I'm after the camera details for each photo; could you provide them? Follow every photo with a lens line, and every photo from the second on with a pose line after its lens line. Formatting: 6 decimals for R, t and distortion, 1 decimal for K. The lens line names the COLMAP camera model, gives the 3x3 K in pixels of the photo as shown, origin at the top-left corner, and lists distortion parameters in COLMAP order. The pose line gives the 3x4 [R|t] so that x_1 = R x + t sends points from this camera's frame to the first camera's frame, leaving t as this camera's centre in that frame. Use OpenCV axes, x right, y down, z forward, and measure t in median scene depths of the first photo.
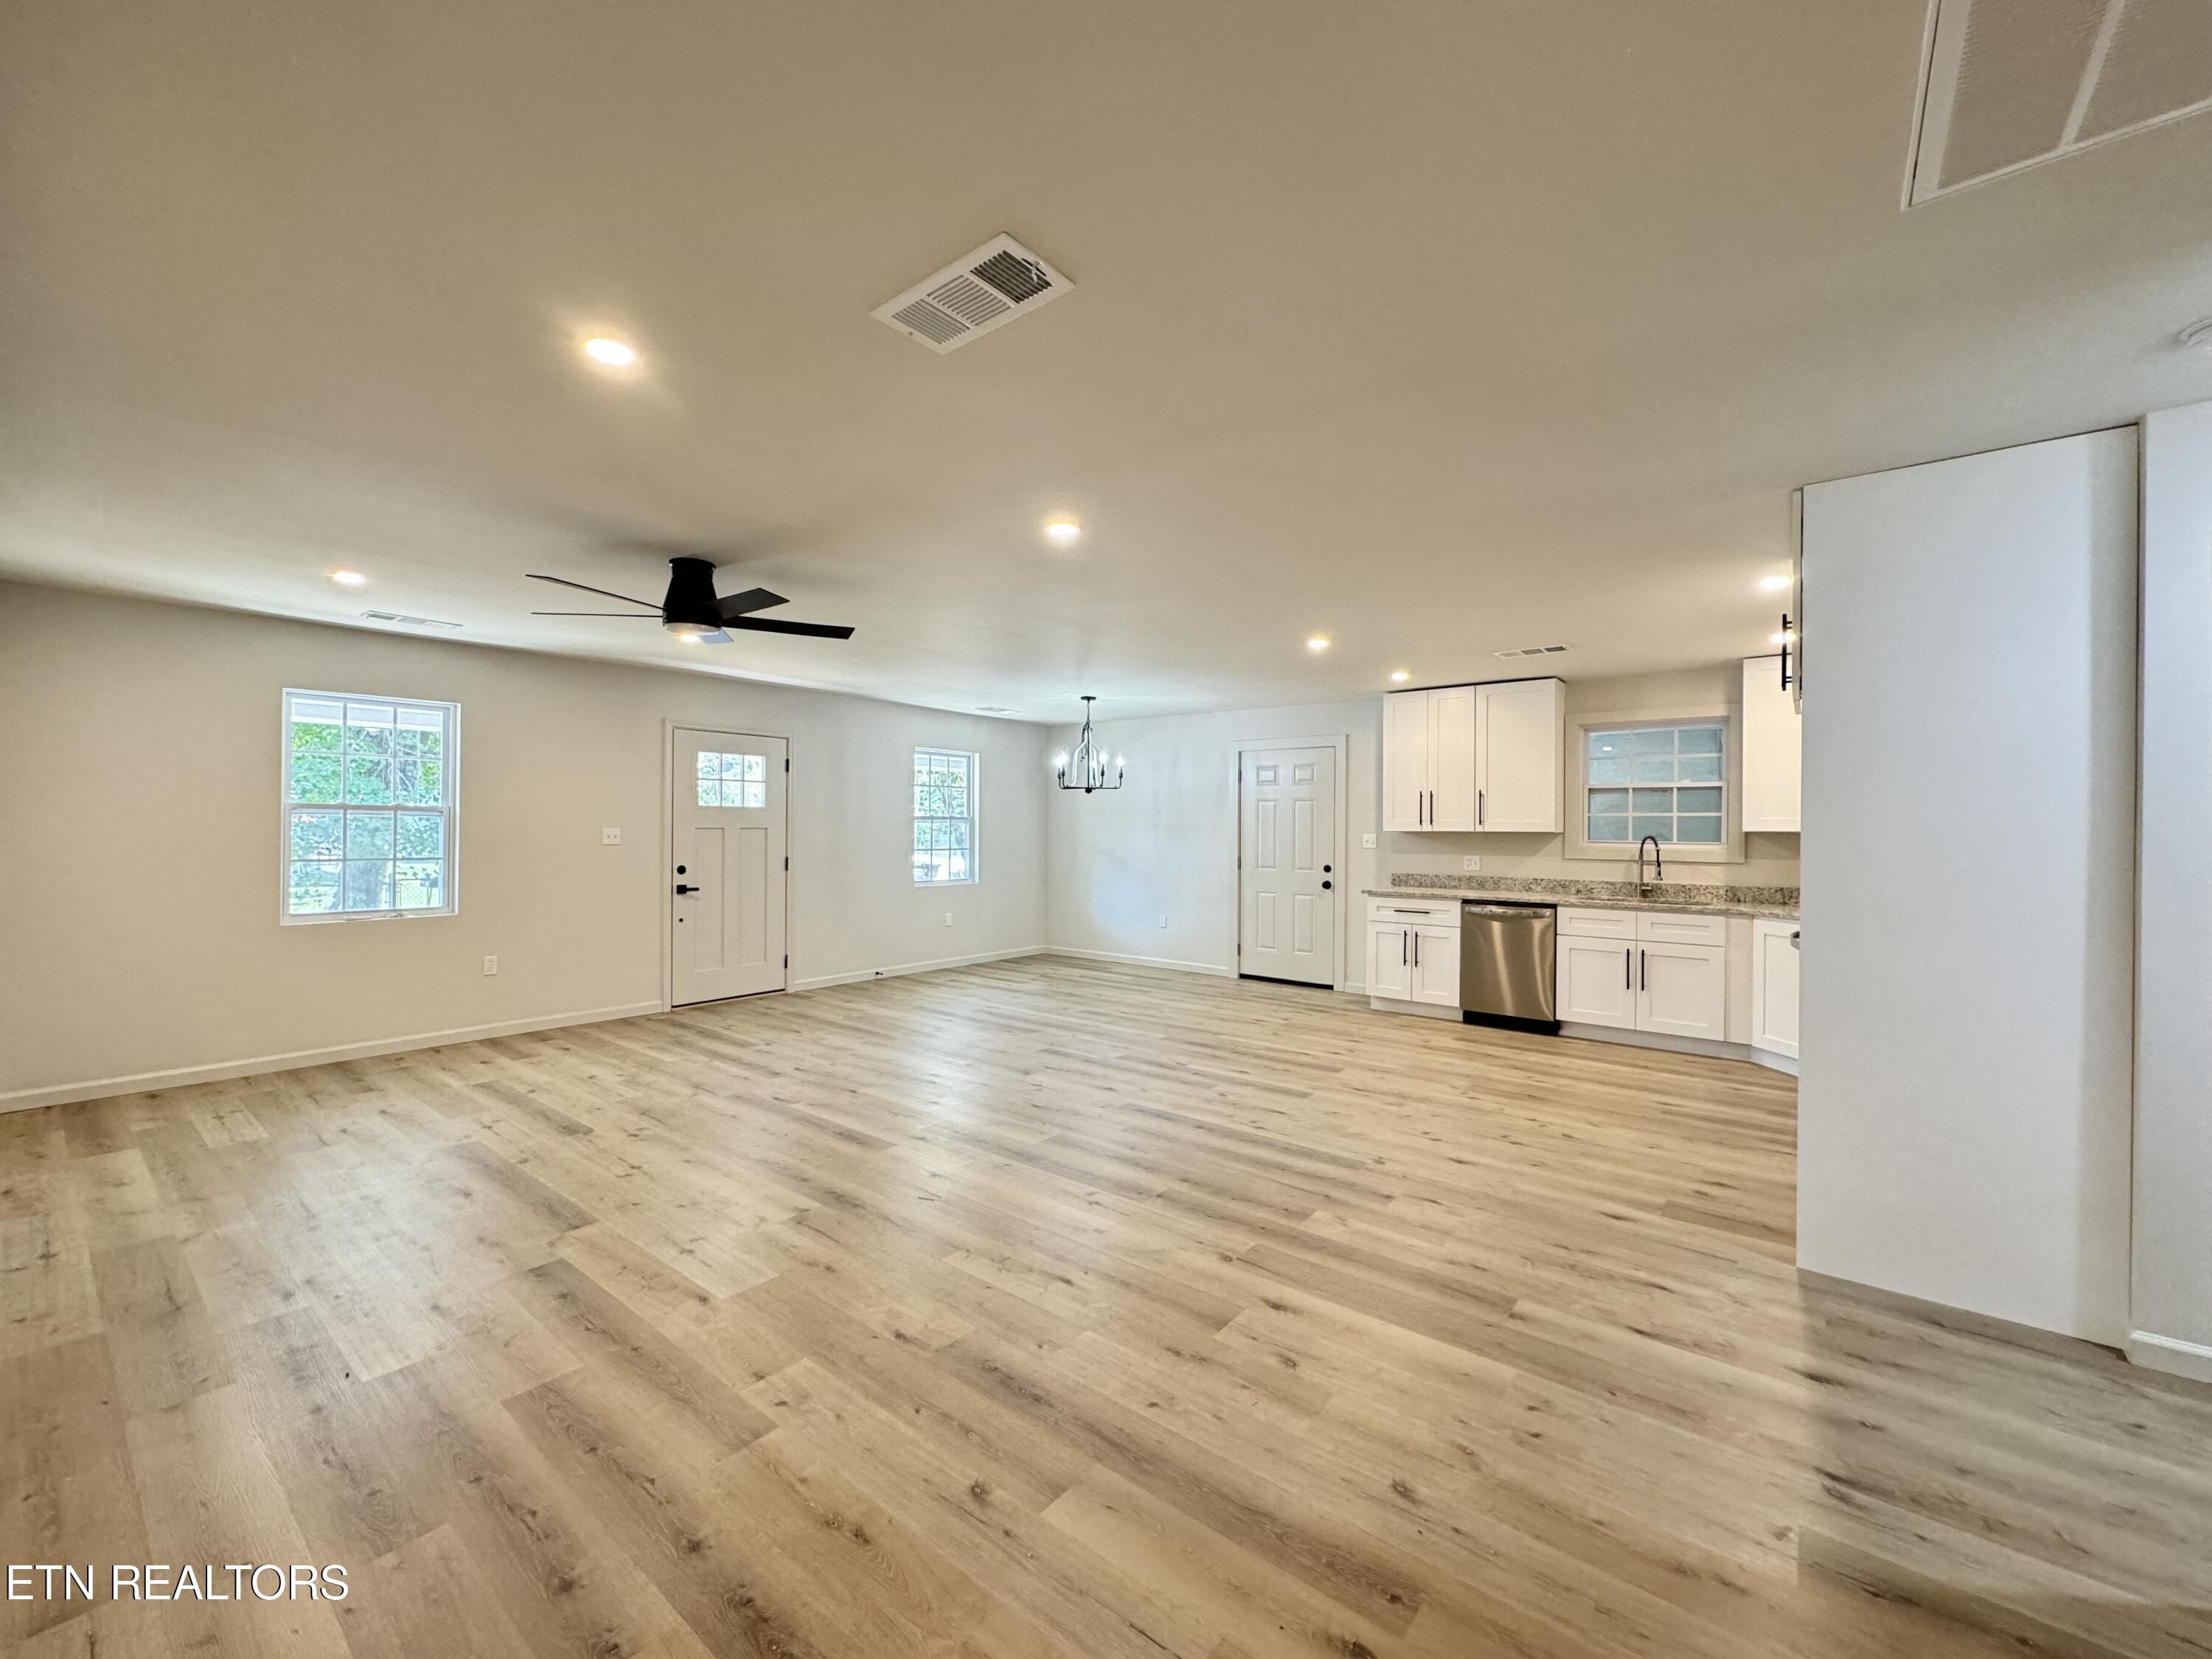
lens RADIAL K [[885.1, 0, 1104.0], [0, 885.1, 821.3], [0, 0, 1]] dist [-0.002738, -0.000312]
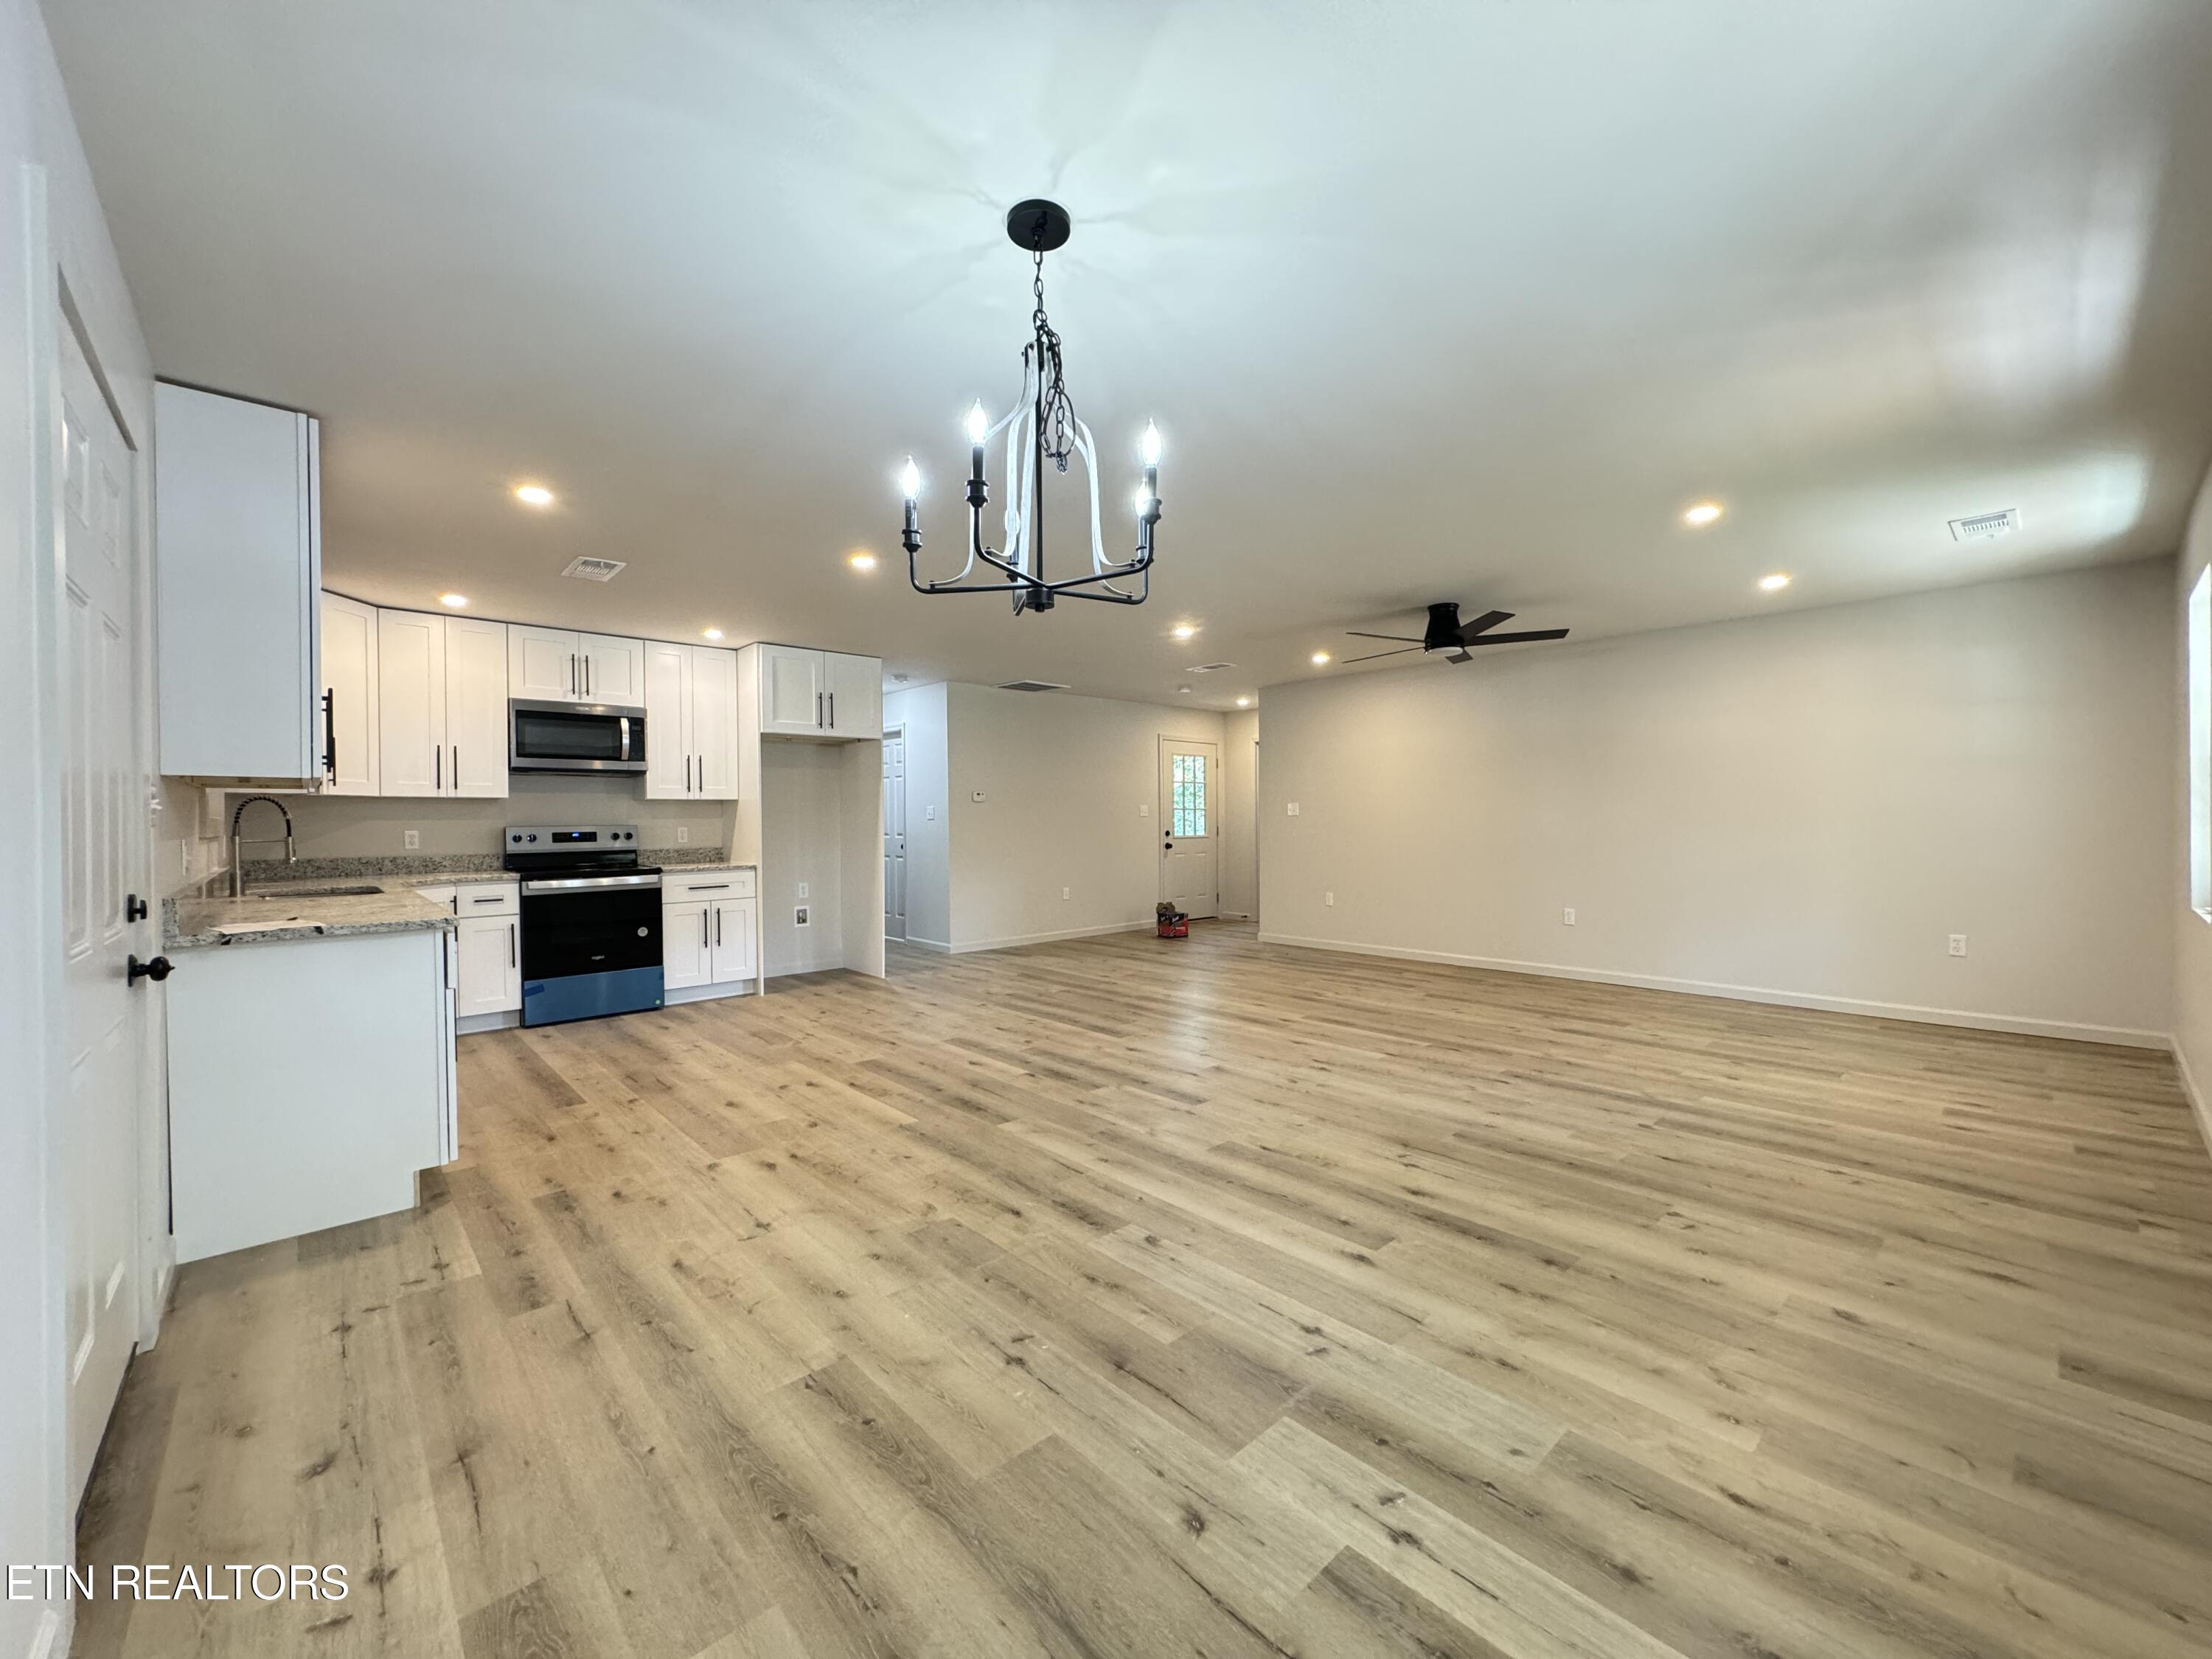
lens RADIAL K [[885.1, 0, 1104.0], [0, 885.1, 821.3], [0, 0, 1]] dist [-0.002738, -0.000312]
pose [[-0.987674, 0.000303, 0.156522, -0.098795], [-0.000017, 0.999998, -0.002043, 0.037793], [-0.156522, -0.002021, -0.987672, 1.647620]]
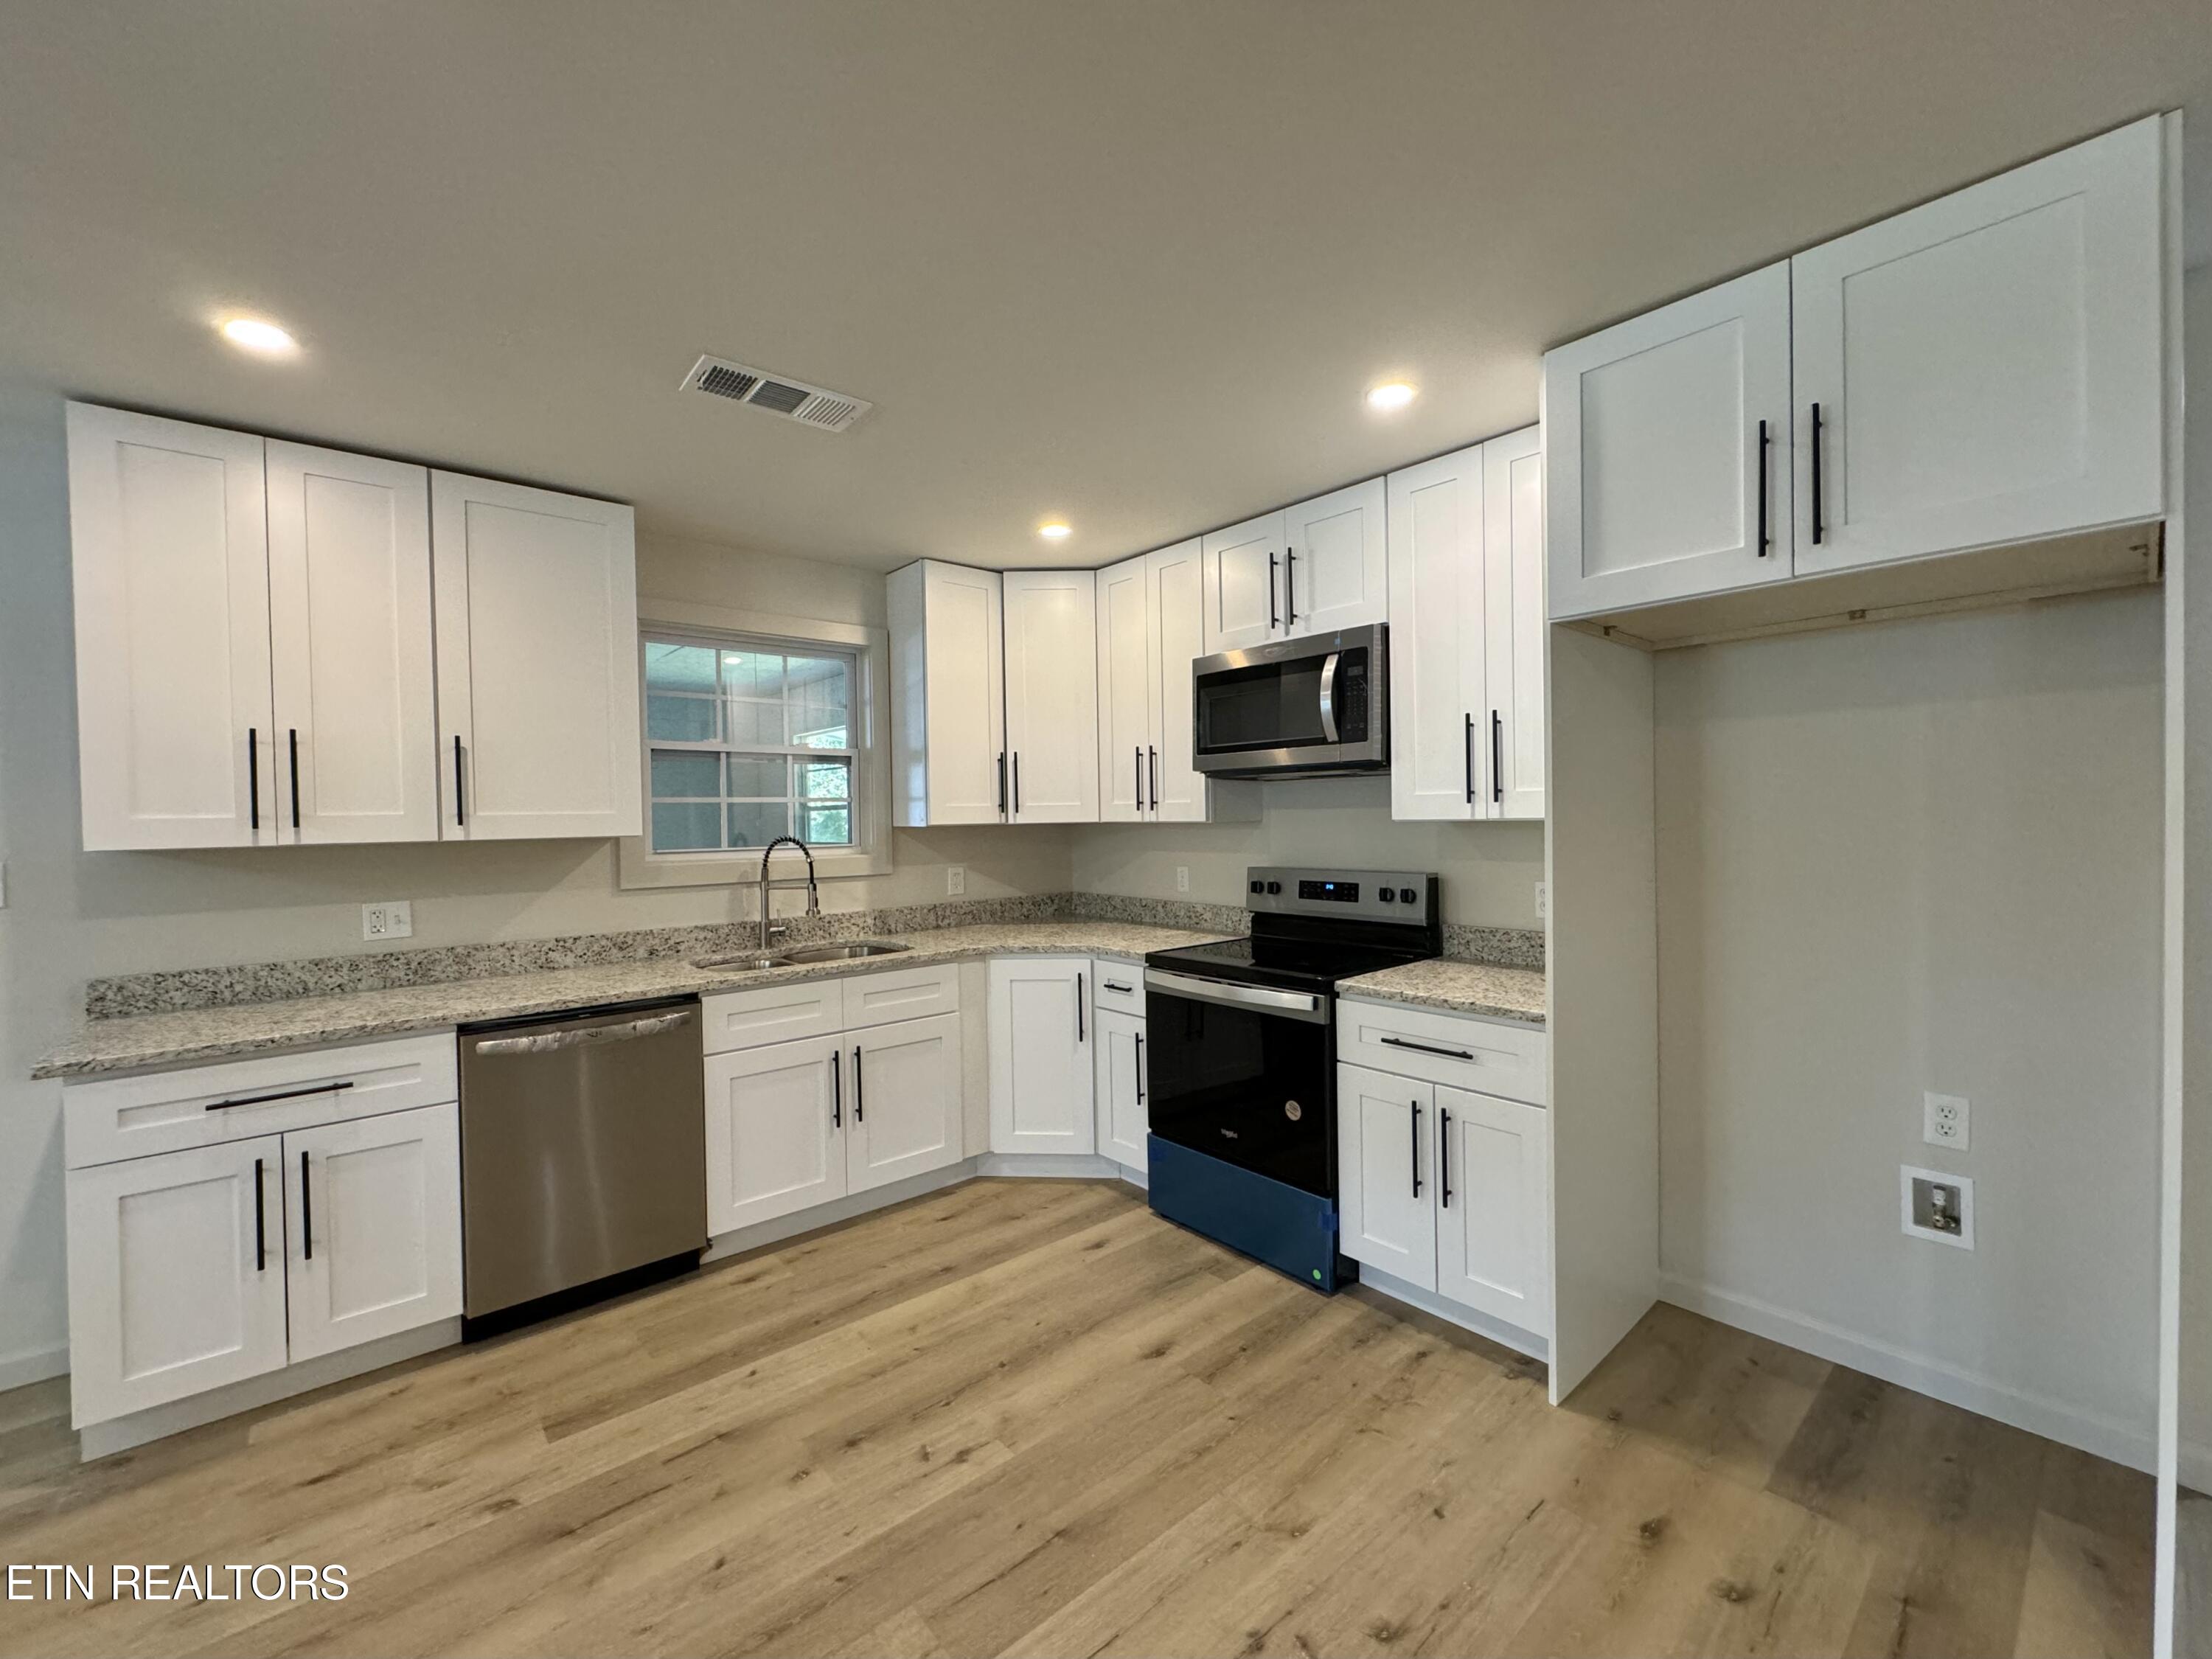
lens RADIAL K [[894.8, 0, 1106.0], [0, 894.8, 829.5], [0, 0, 1]] dist [-0.007048, -0.000278]
pose [[0.179260, -0.025944, 0.983460, 0.097832], [0.010111, 0.999648, 0.024529, -0.000425], [-0.983750, 0.005546, 0.179459, 0.743501]]
